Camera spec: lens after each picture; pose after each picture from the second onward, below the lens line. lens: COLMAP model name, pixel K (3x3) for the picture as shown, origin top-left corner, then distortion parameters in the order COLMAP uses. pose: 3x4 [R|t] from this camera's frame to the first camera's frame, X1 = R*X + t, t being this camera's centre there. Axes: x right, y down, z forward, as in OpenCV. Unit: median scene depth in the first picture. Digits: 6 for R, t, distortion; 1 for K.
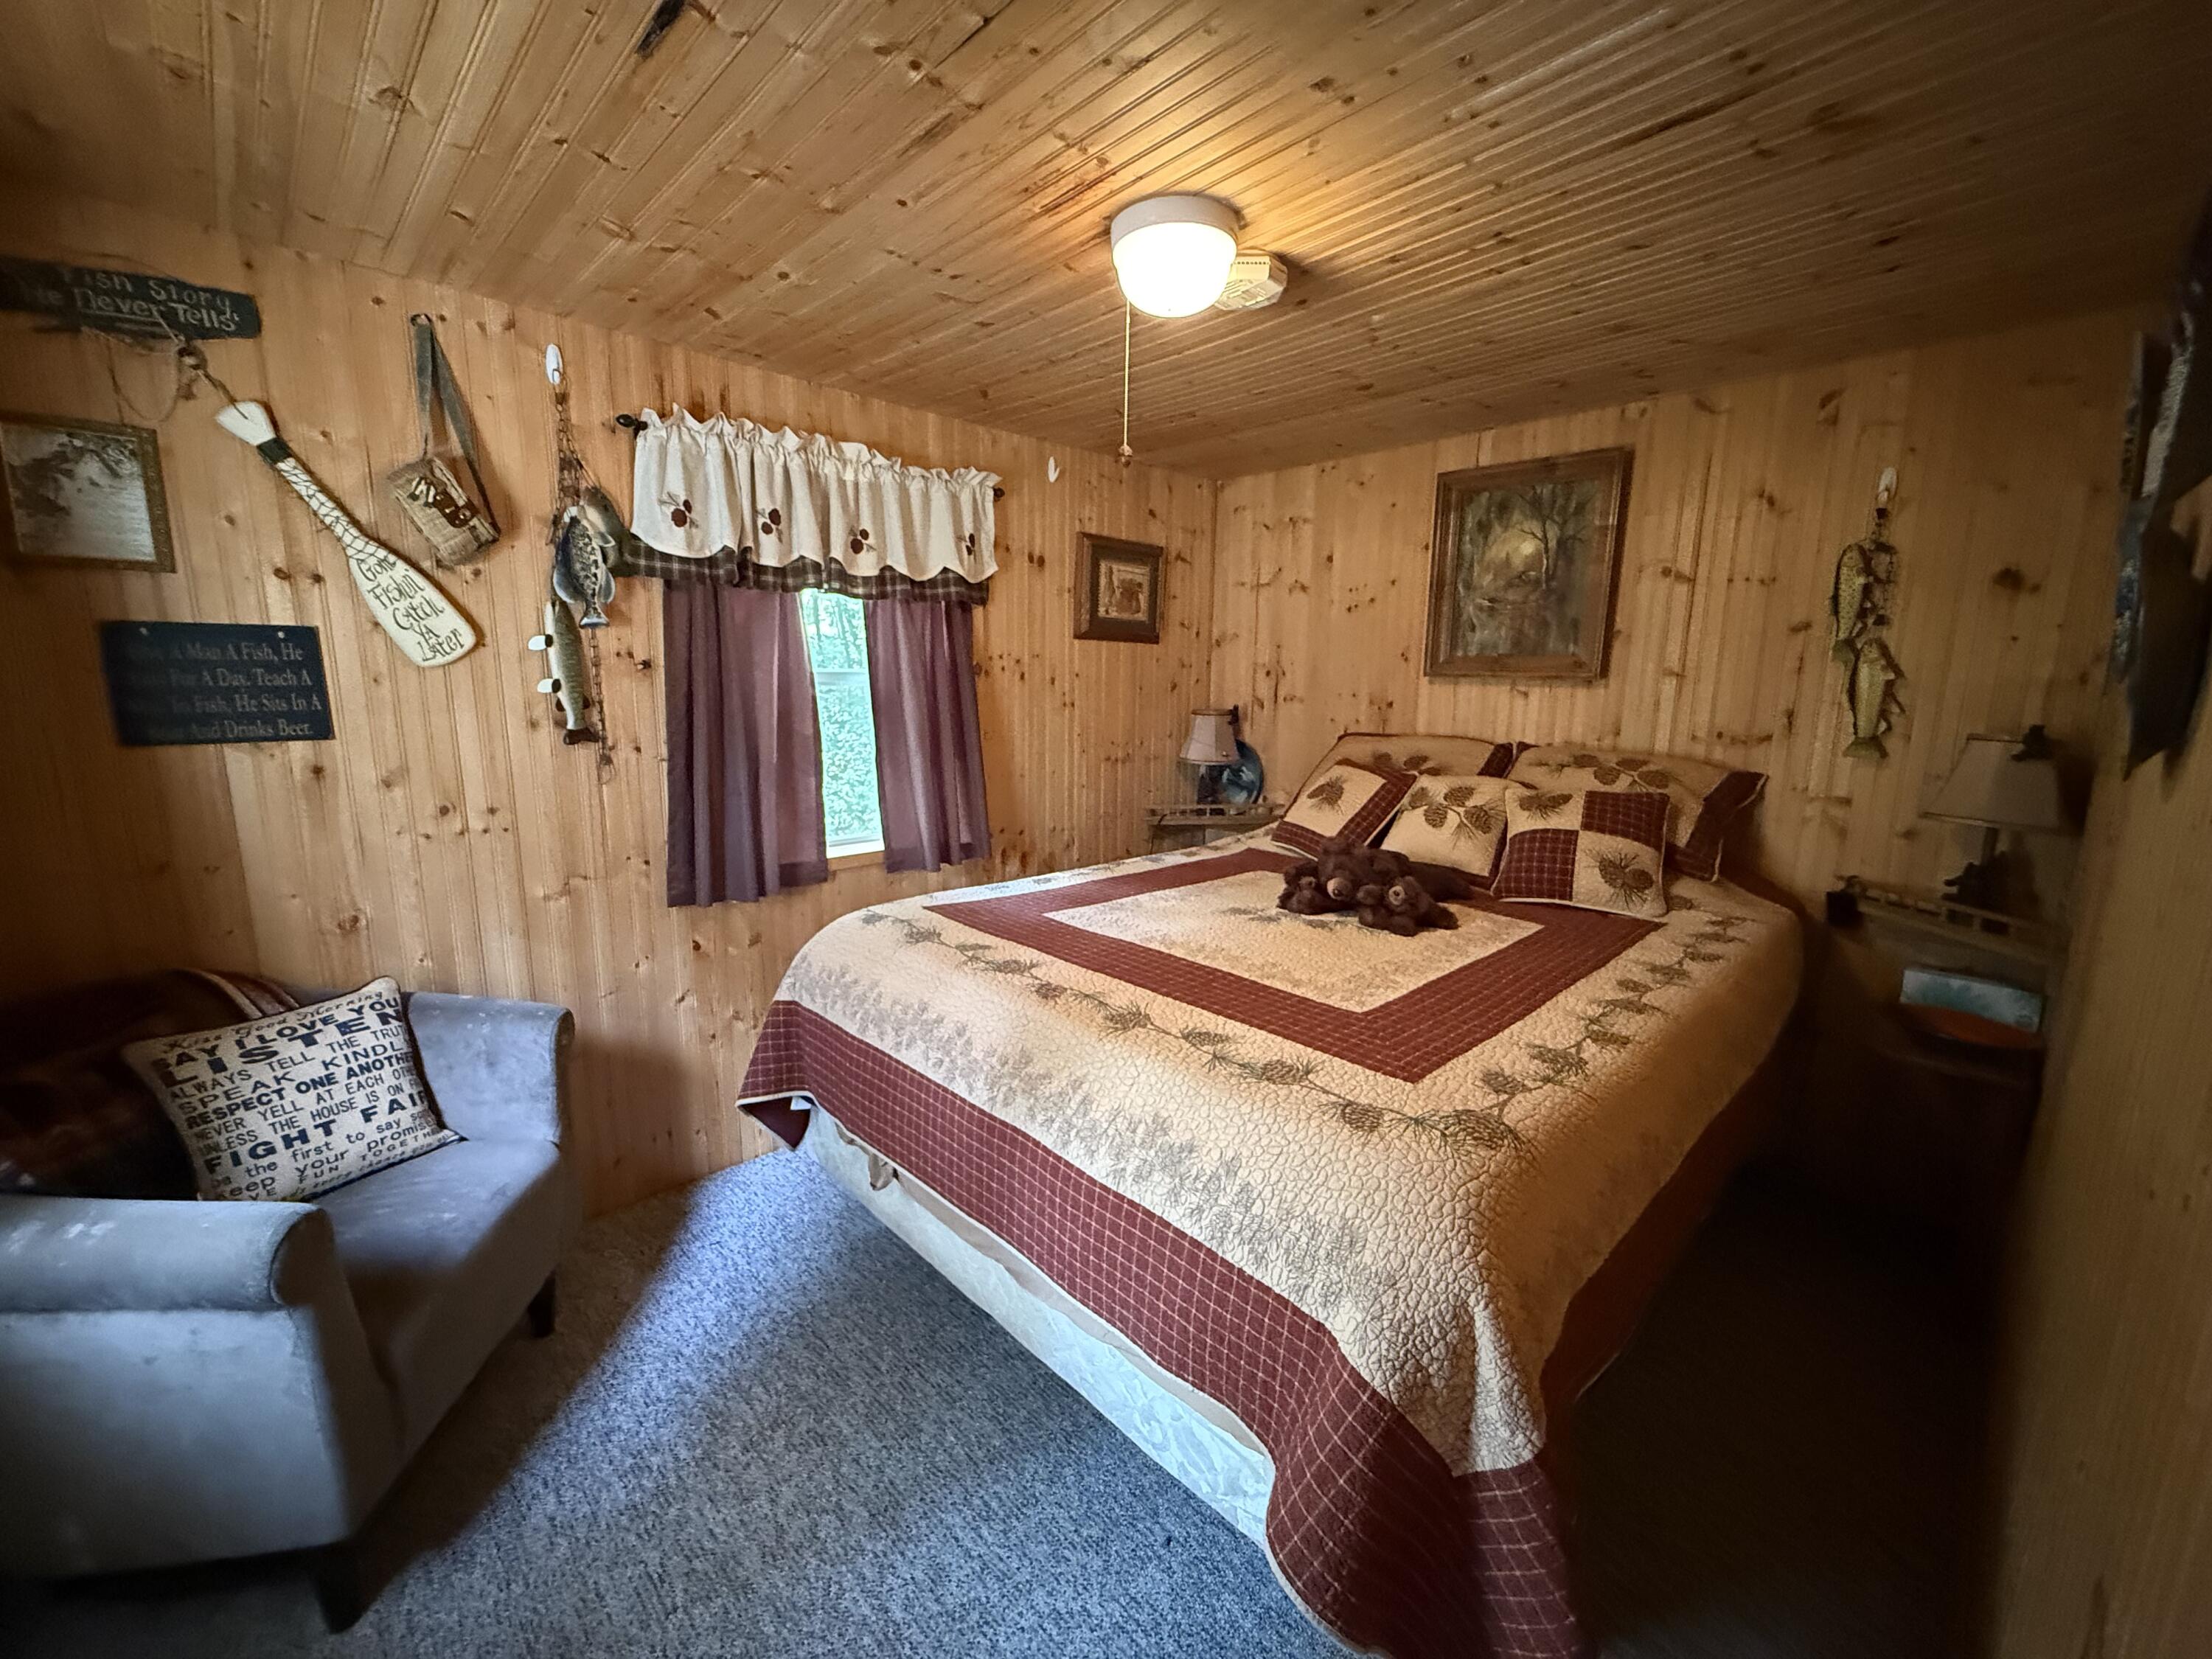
lens RADIAL K [[880.4, 0, 1106.1], [0, 880.4, 830.8], [0, 0, 1]] dist [-0.001355, 0.000443]
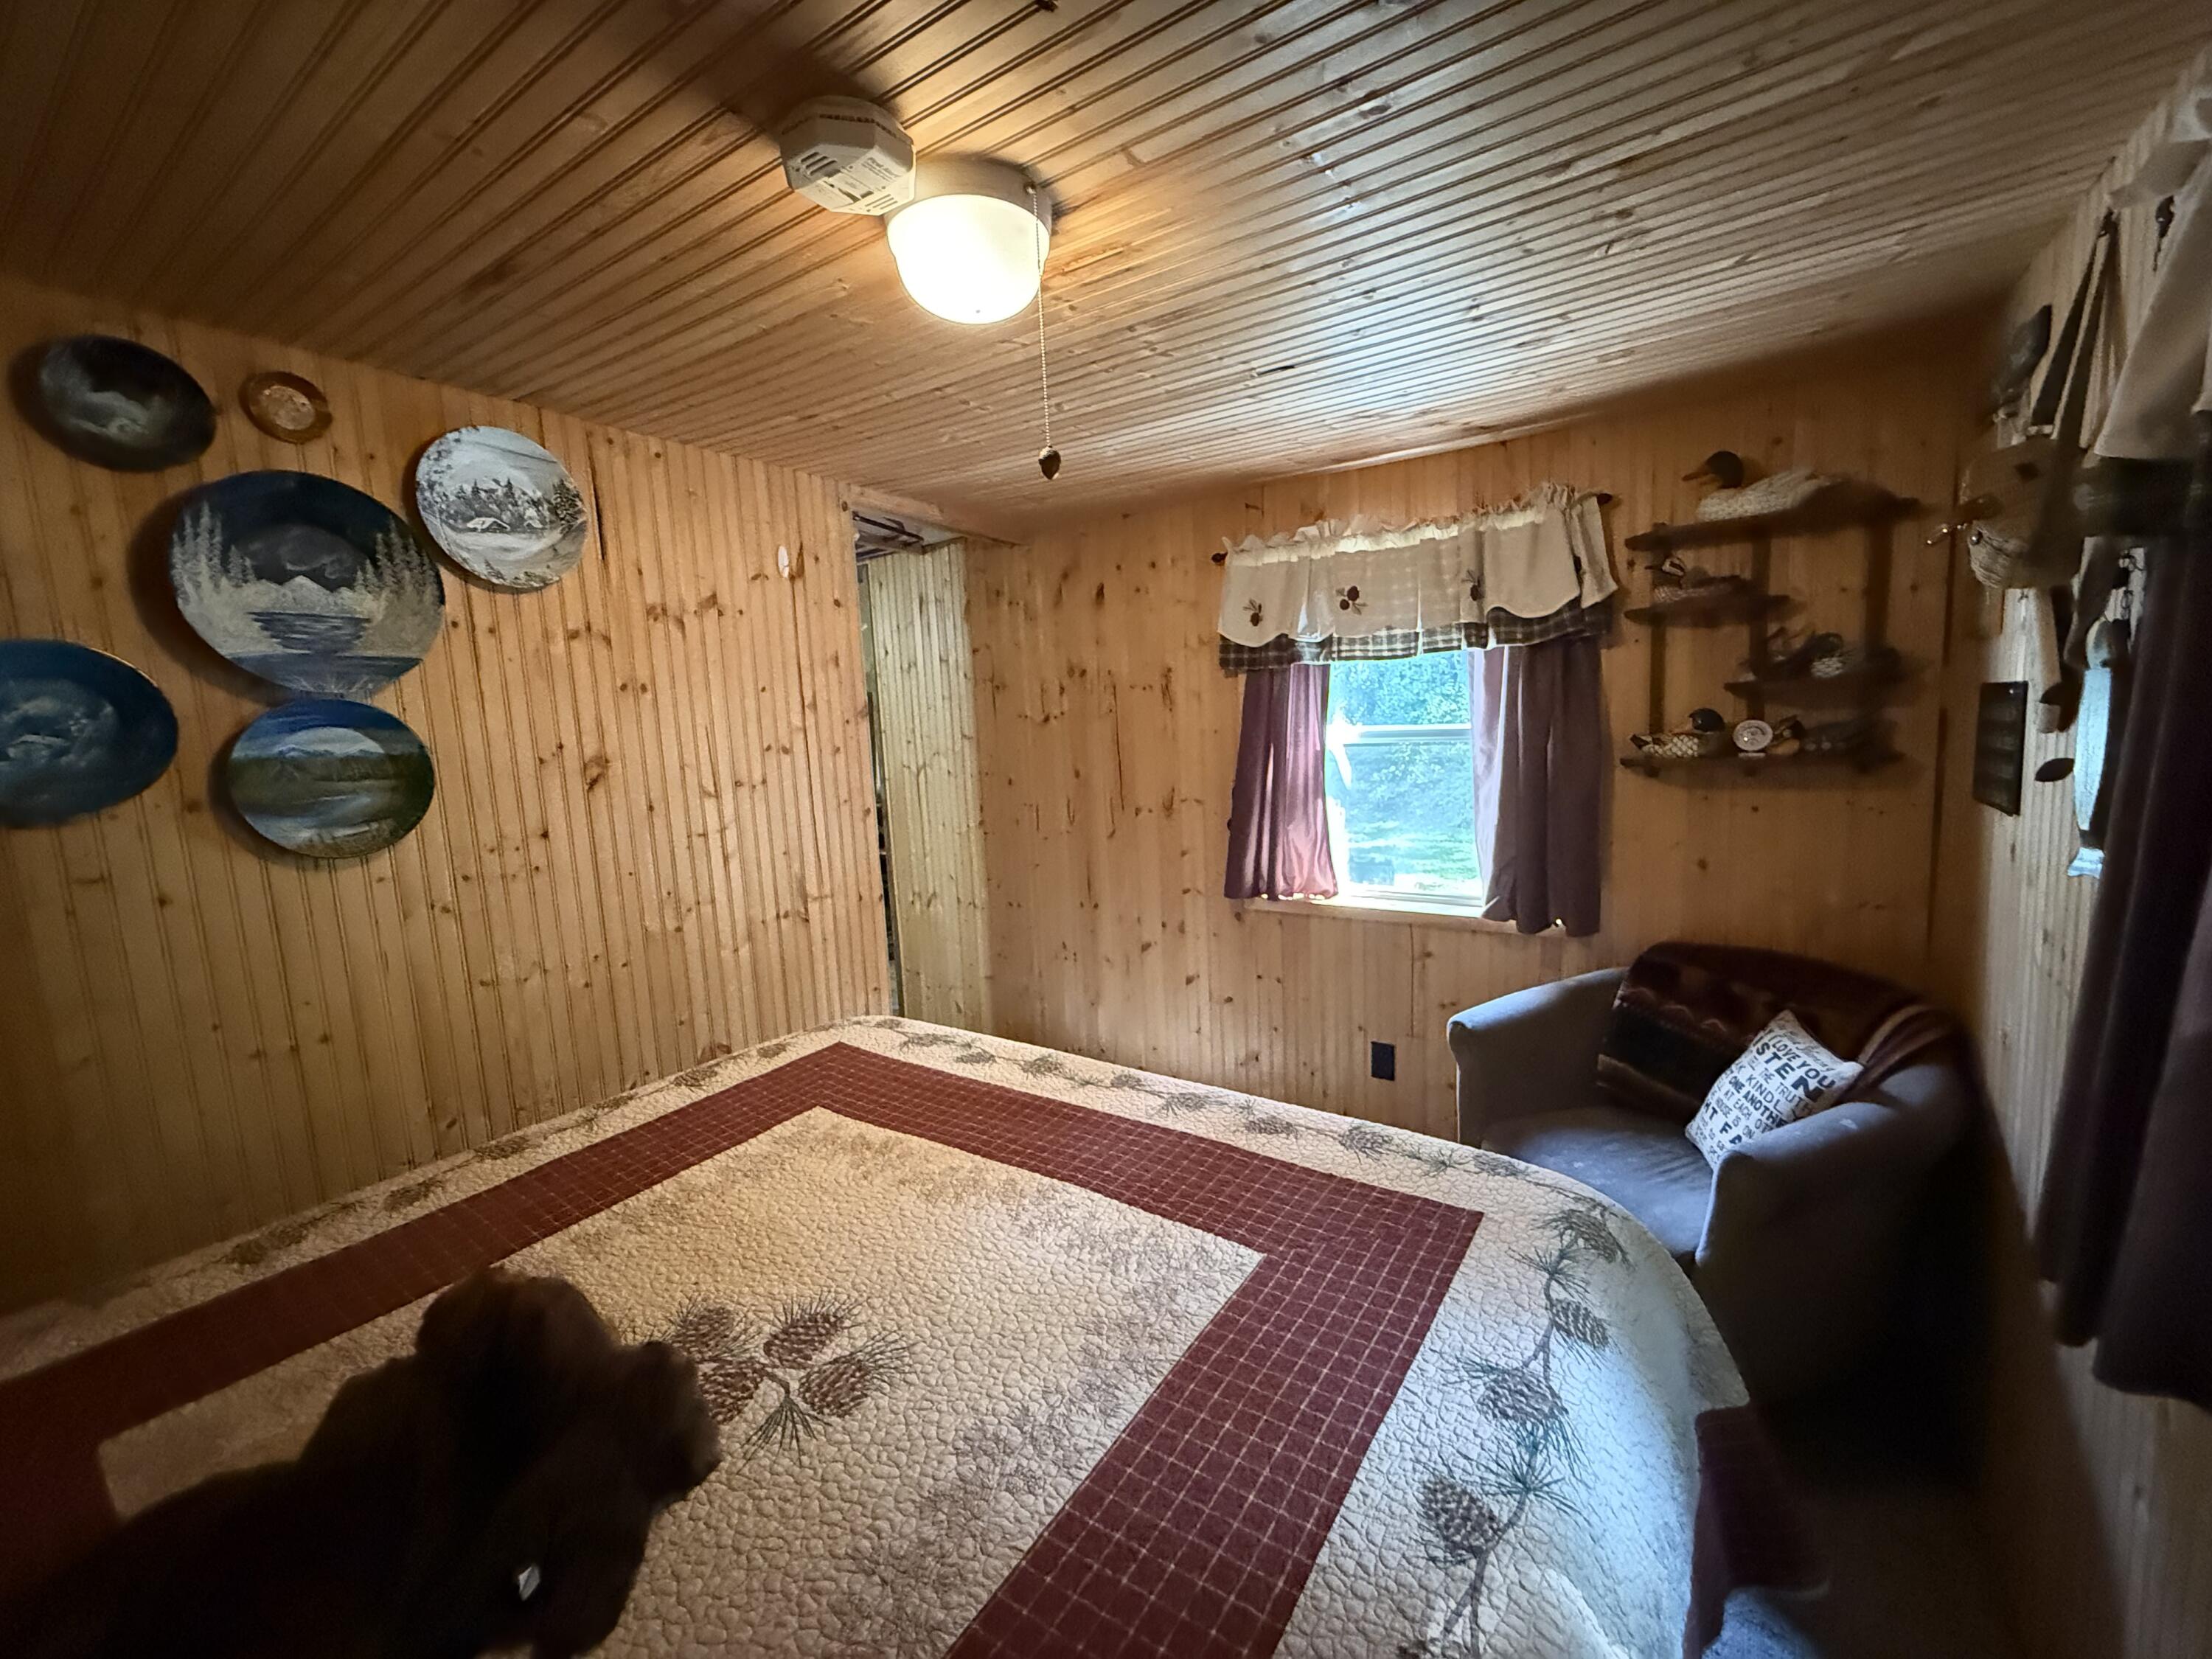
lens RADIAL K [[880.4, 0, 1115.1], [0, 880.4, 828.3], [0, 0, 1]] dist [-0.001355, 0.000443]
pose [[-0.977823, 0.055191, -0.202032, 0.127746], [-0.006119, 0.956713, 0.290969, -0.361675], [0.209345, 0.285753, -0.935158, 1.754744]]
